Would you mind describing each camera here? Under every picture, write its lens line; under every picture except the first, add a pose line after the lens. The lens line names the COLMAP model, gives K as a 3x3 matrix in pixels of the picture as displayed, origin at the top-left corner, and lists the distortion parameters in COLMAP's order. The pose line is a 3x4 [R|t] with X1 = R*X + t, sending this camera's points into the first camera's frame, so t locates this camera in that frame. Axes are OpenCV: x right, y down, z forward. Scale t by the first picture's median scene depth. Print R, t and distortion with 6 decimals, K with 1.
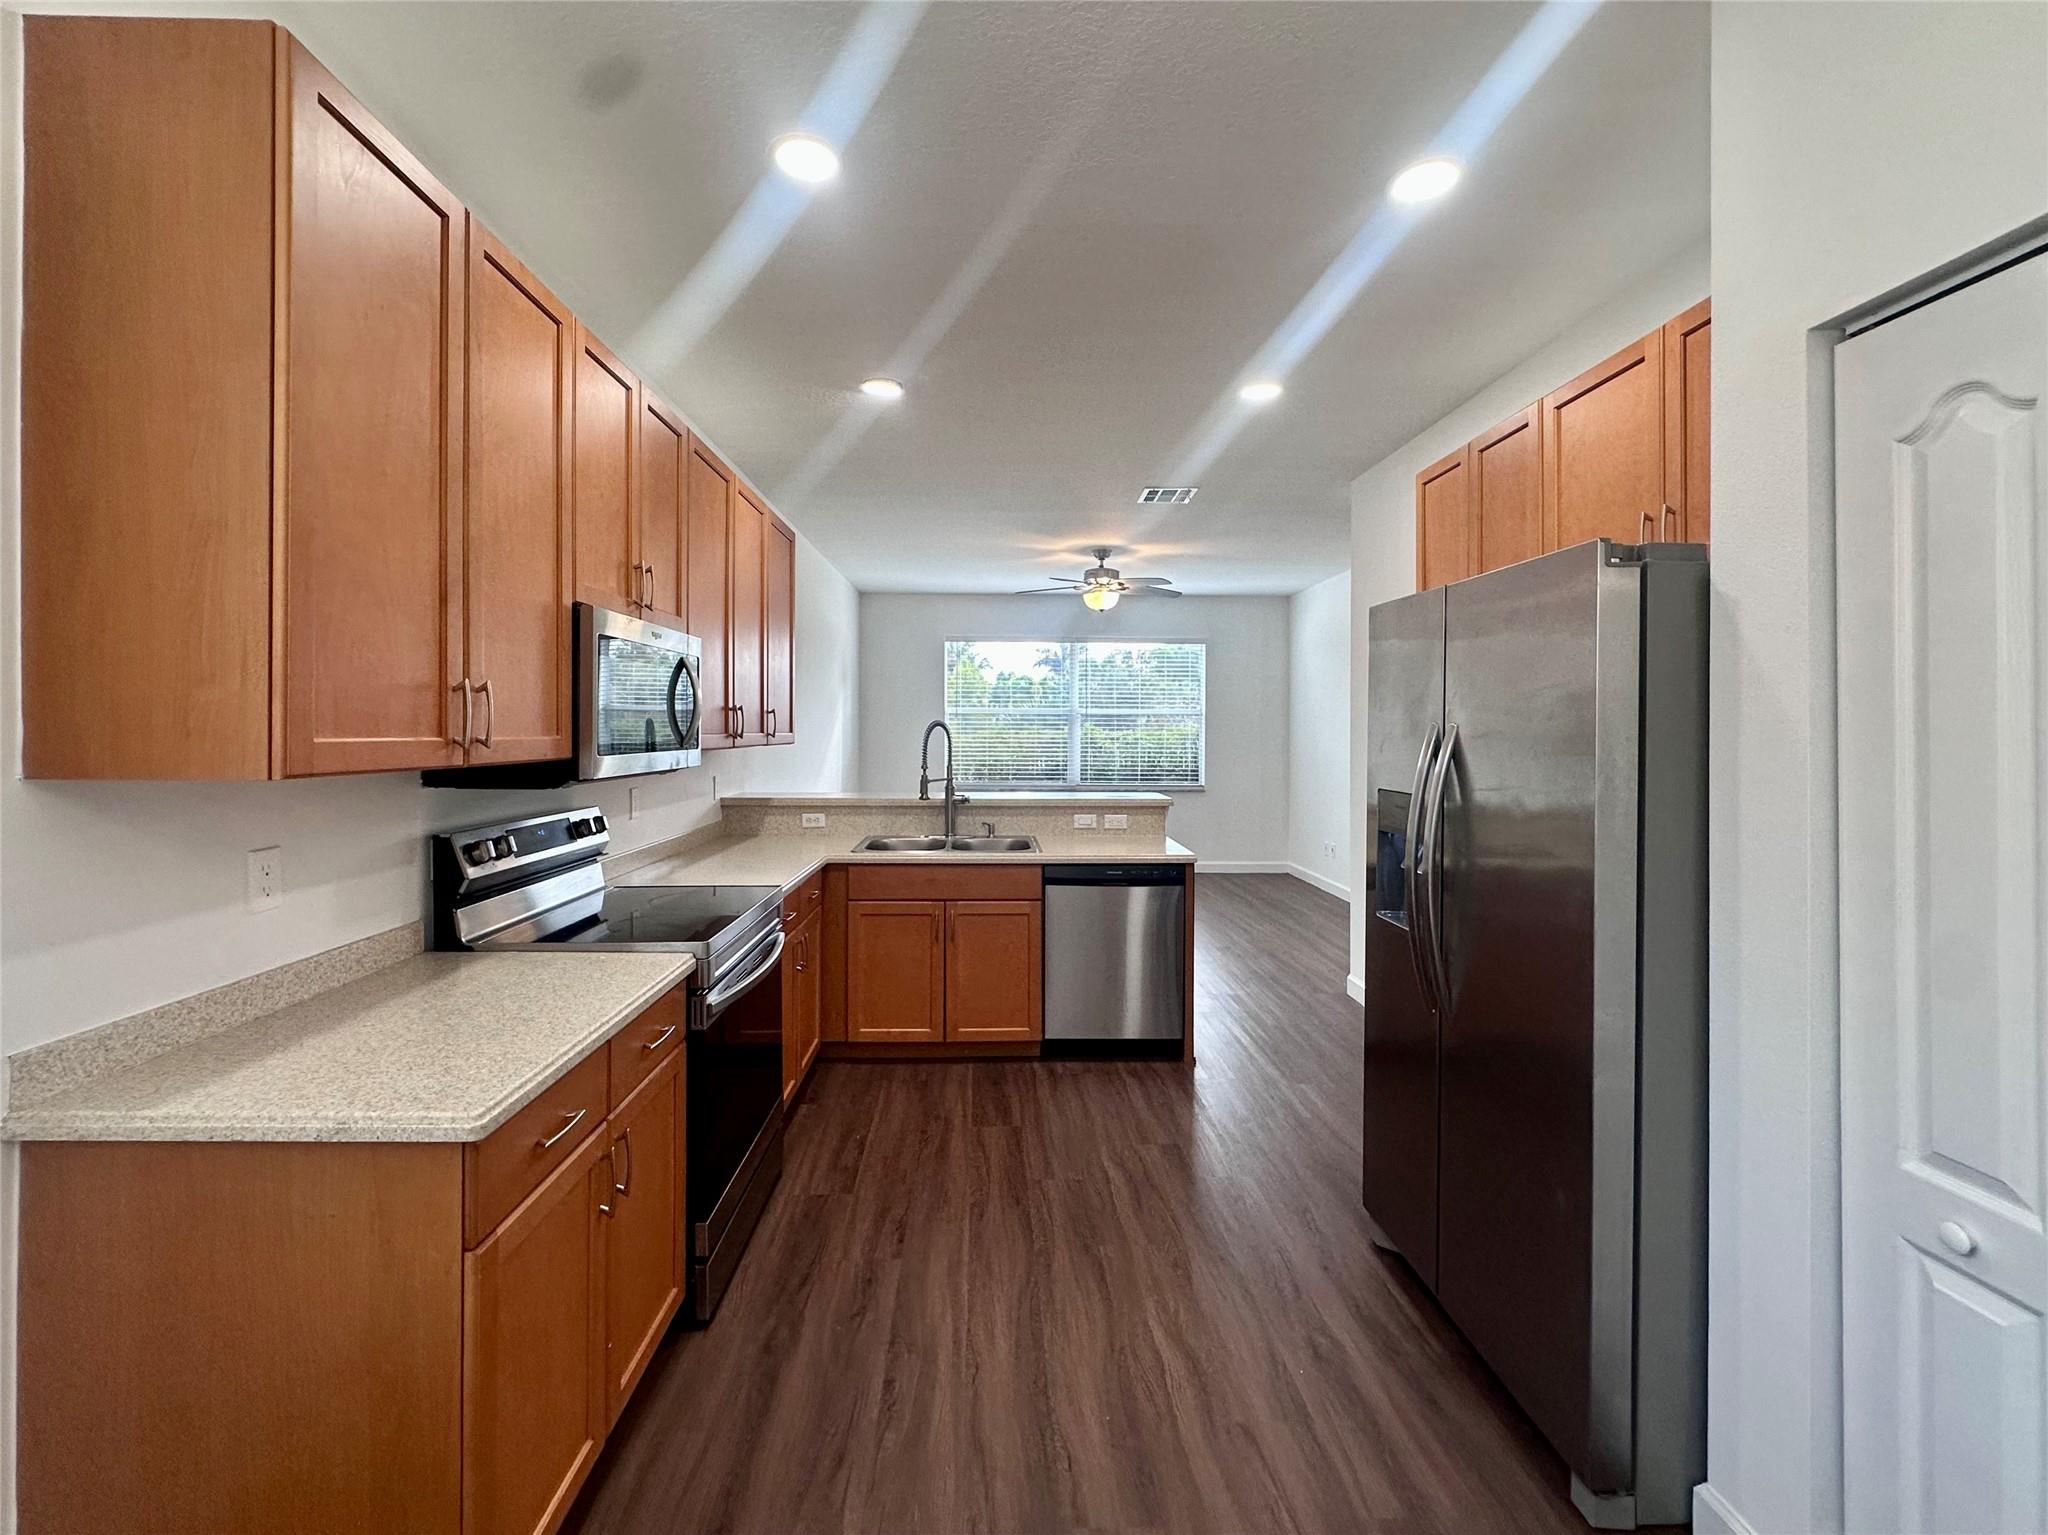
lens RADIAL K [[861.3, 0, 1002.9], [0, 861.3, 734.5], [0, 0, 1]] dist [-0.002349, 0.000004]
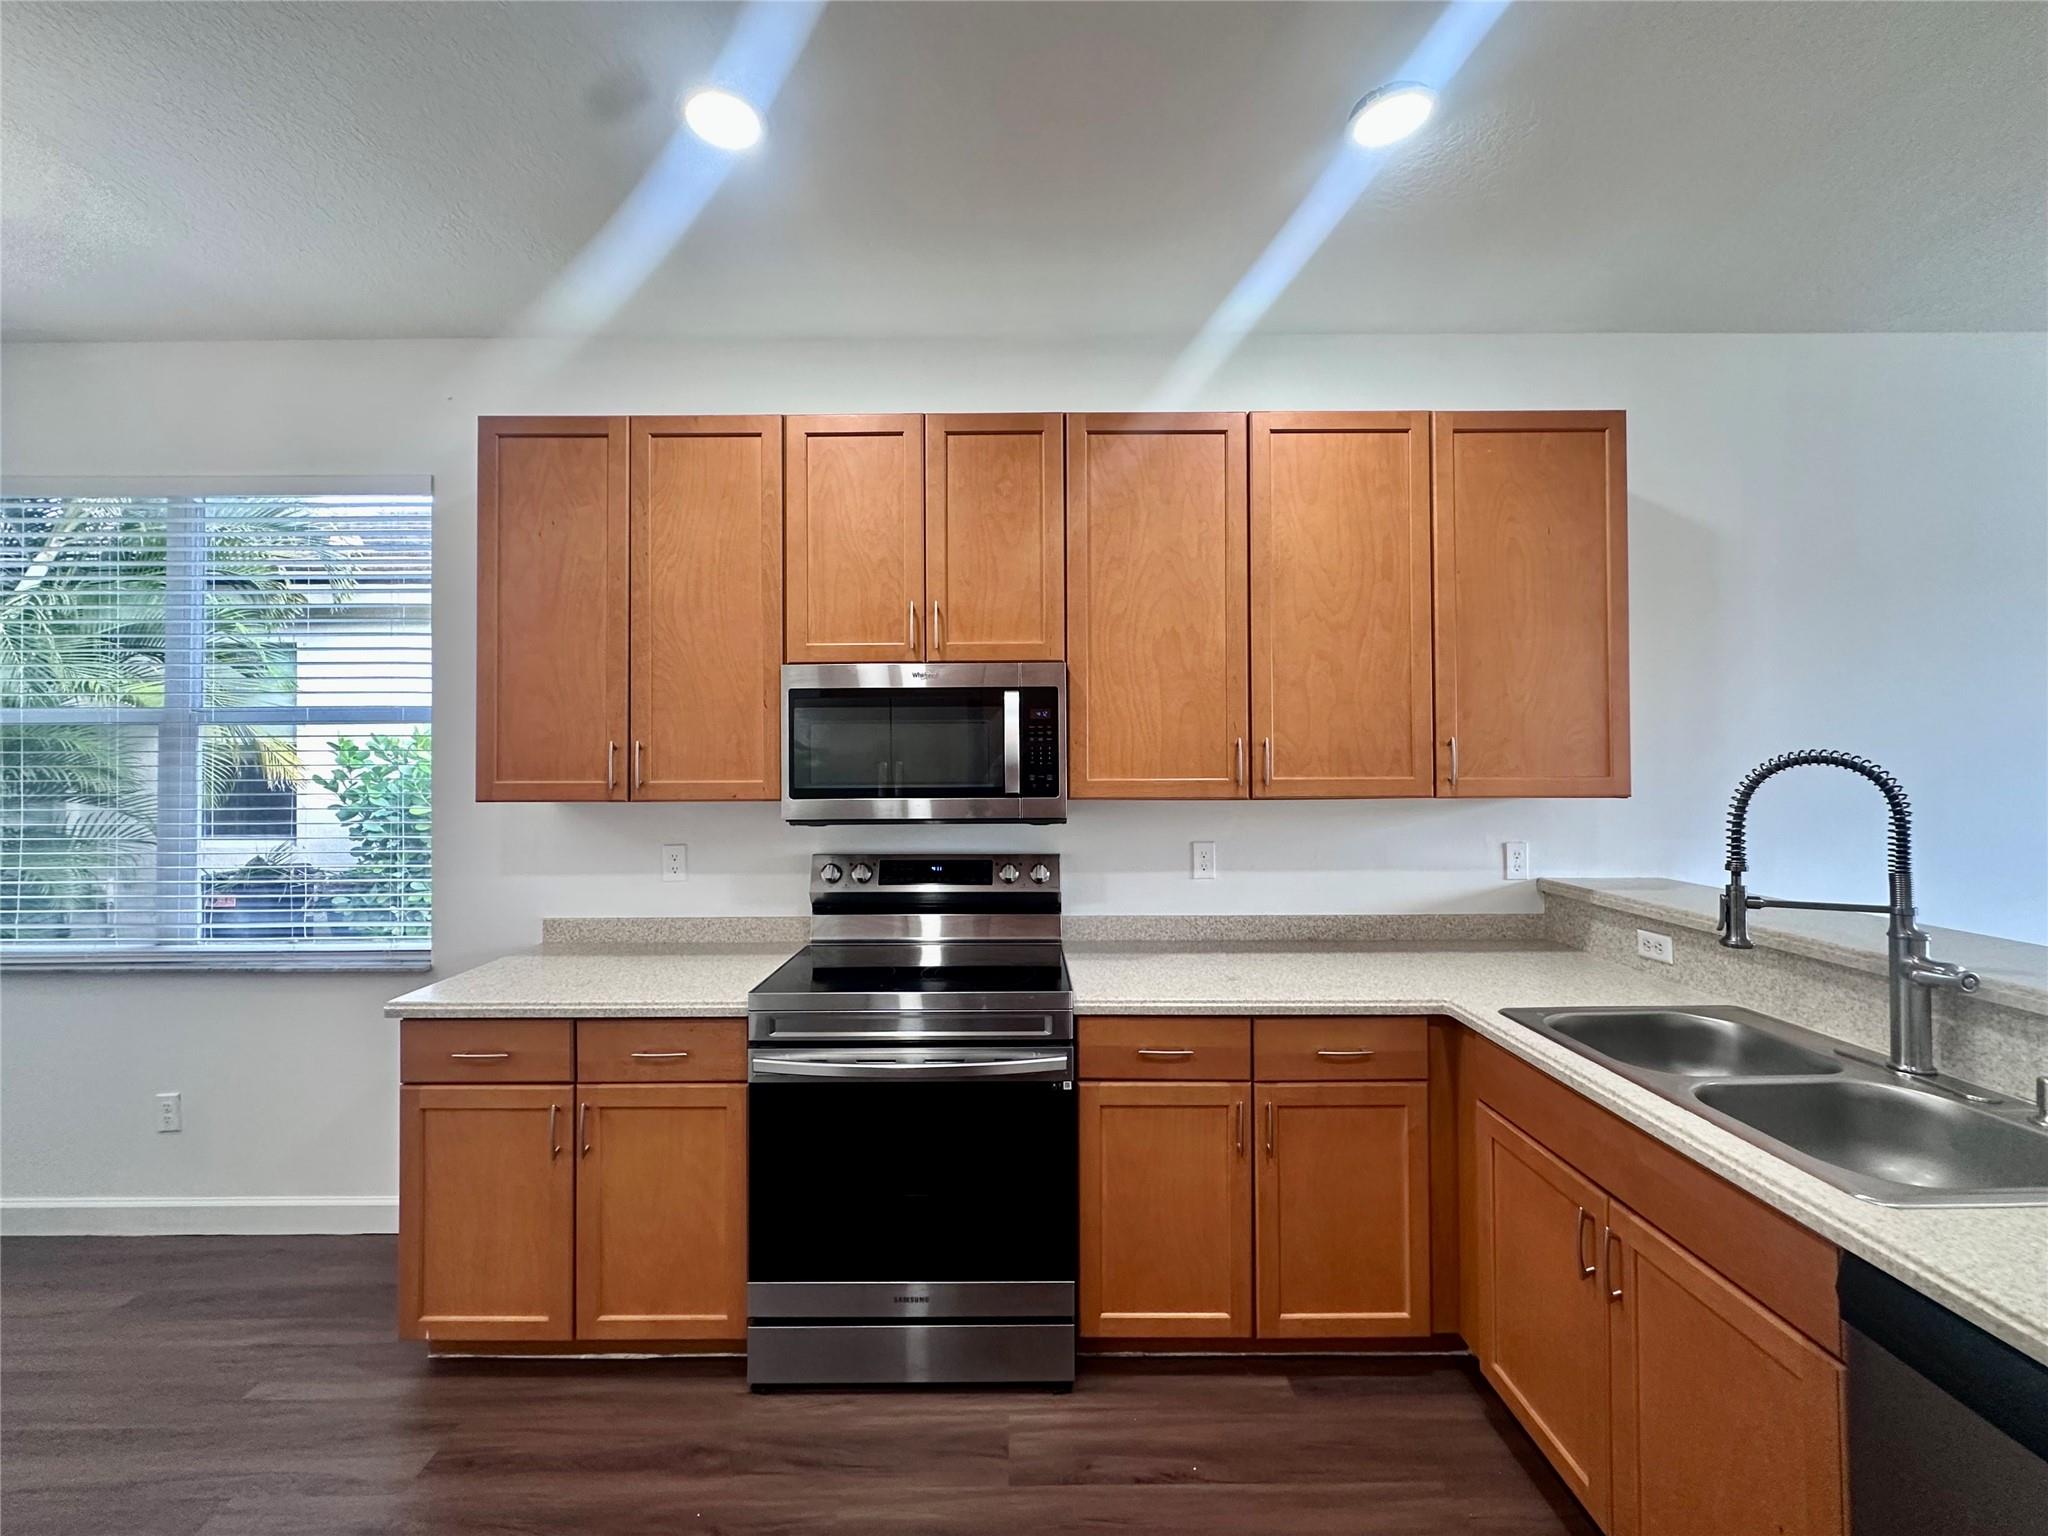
lens RADIAL K [[831.2, 0, 999.7], [0, 831.2, 755.4], [0, 0, 1]] dist [0.000622, 0.000327]
pose [[-0.016163, -0.013769, -0.999775, 0.398553], [-0.000307, 0.999905, -0.013766, -0.010628], [0.999869, 0.000085, -0.016166, 0.859626]]
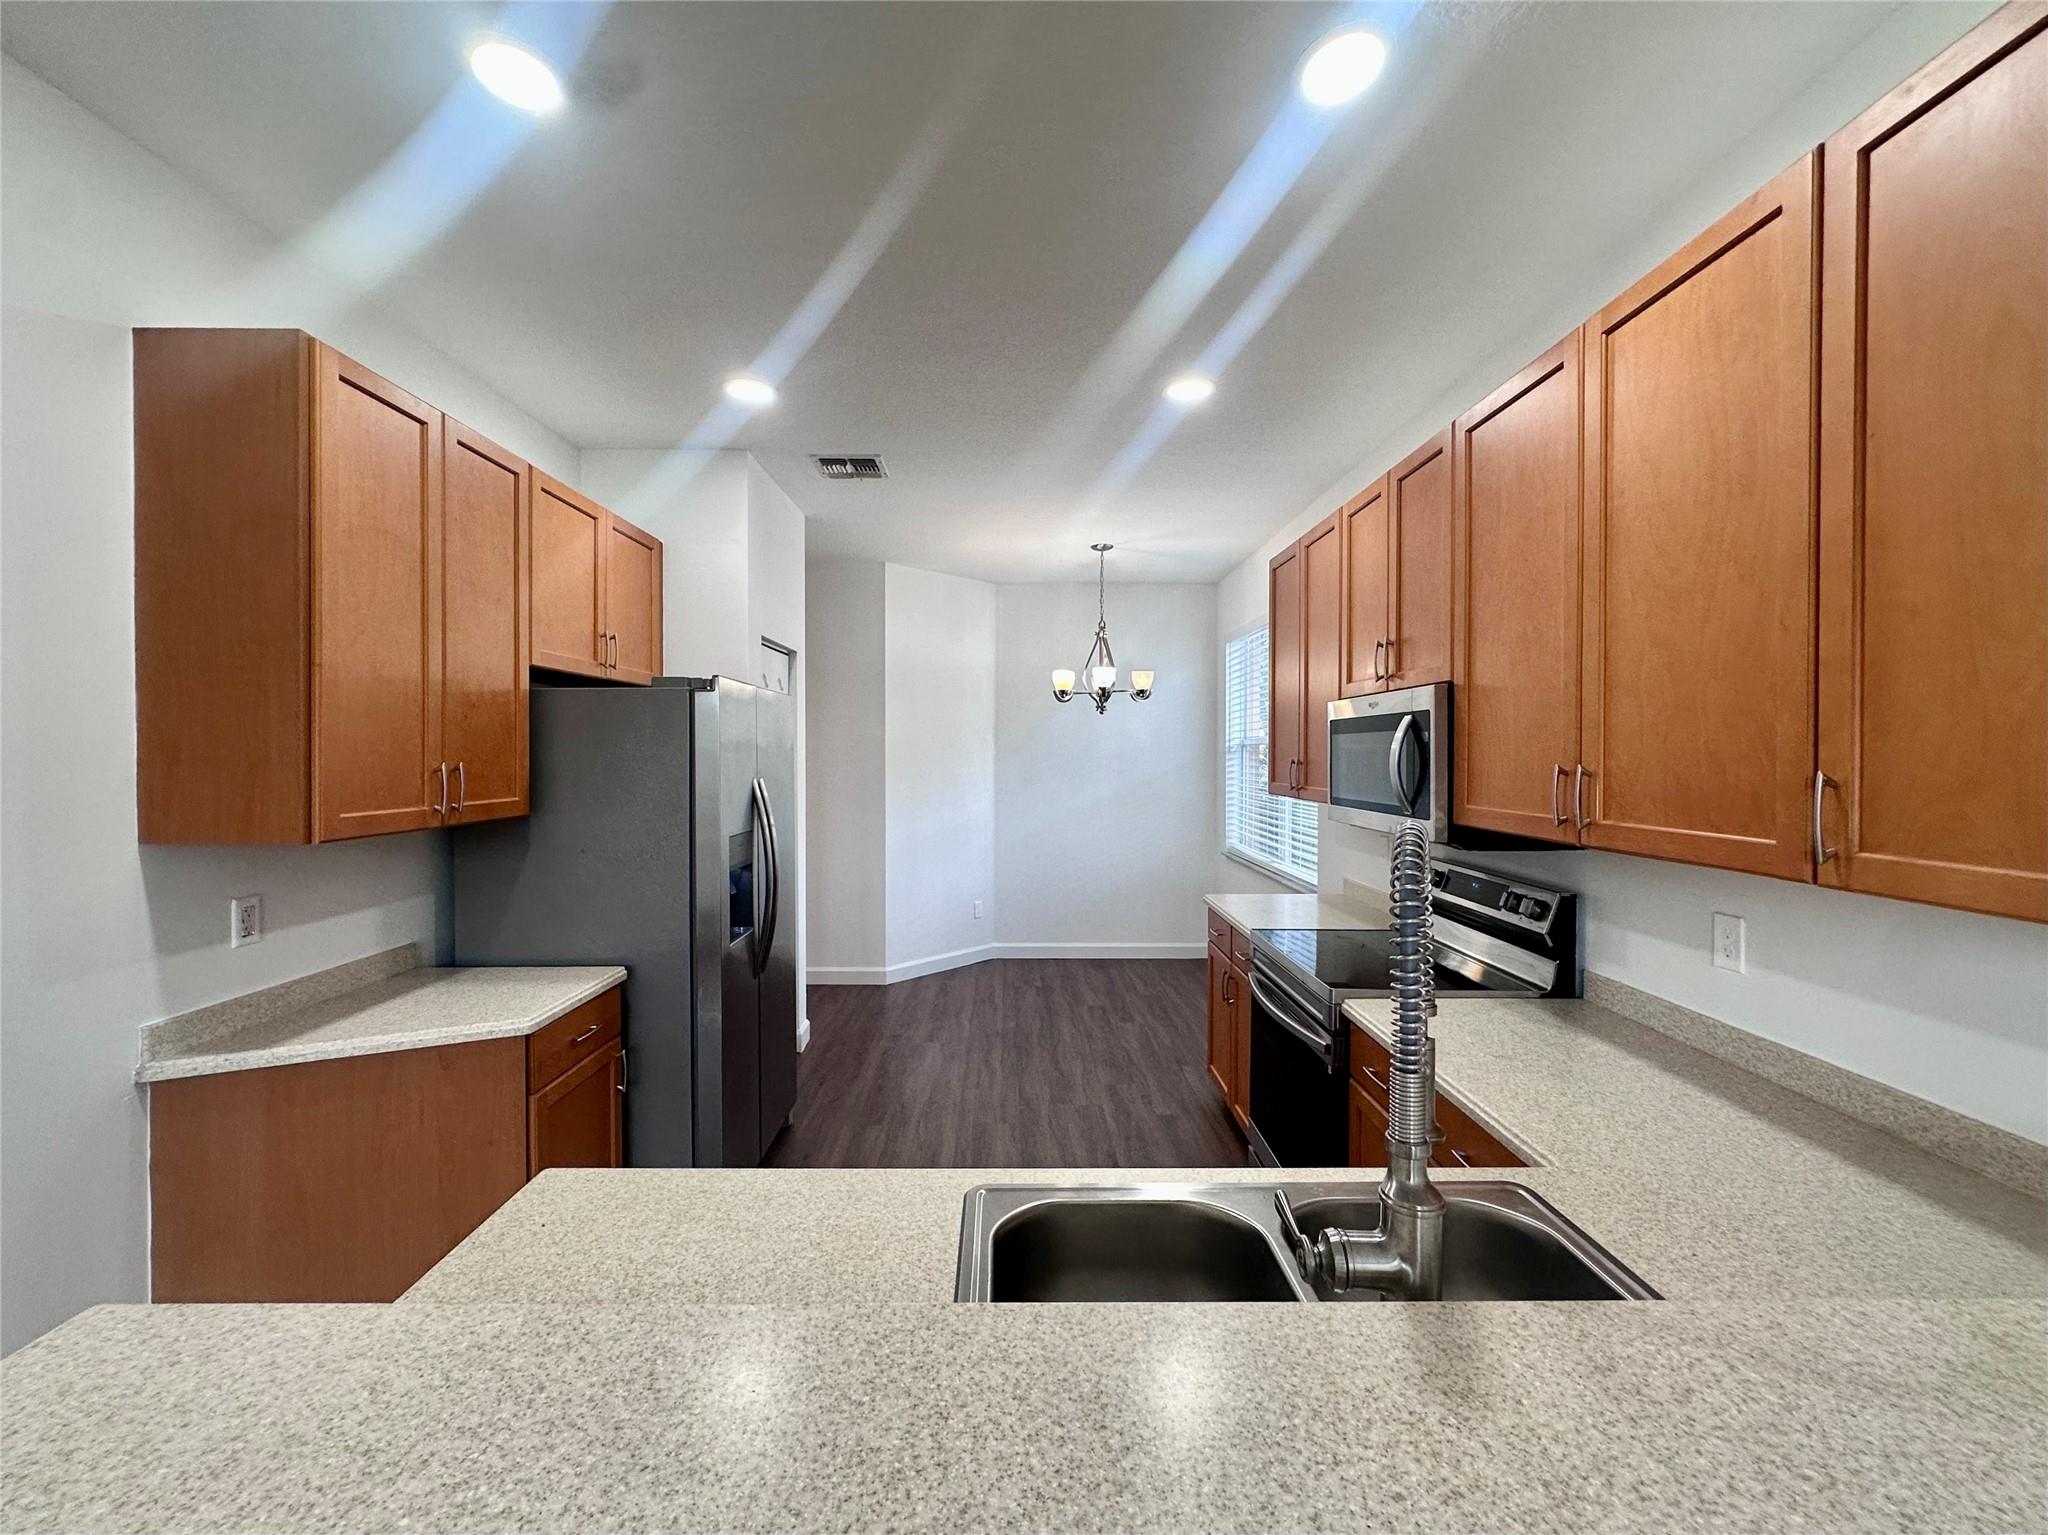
lens RADIAL K [[848.8, 0, 1020.2], [0, 848.8, 753.1], [0, 0, 1]] dist [0.000695, 0.000028]
pose [[-0.999968, -0.004149, 0.006796, 0.028846], [-0.004093, 0.999957, 0.008361, -0.046845], [-0.006830, 0.008333, -0.999942, 1.629928]]
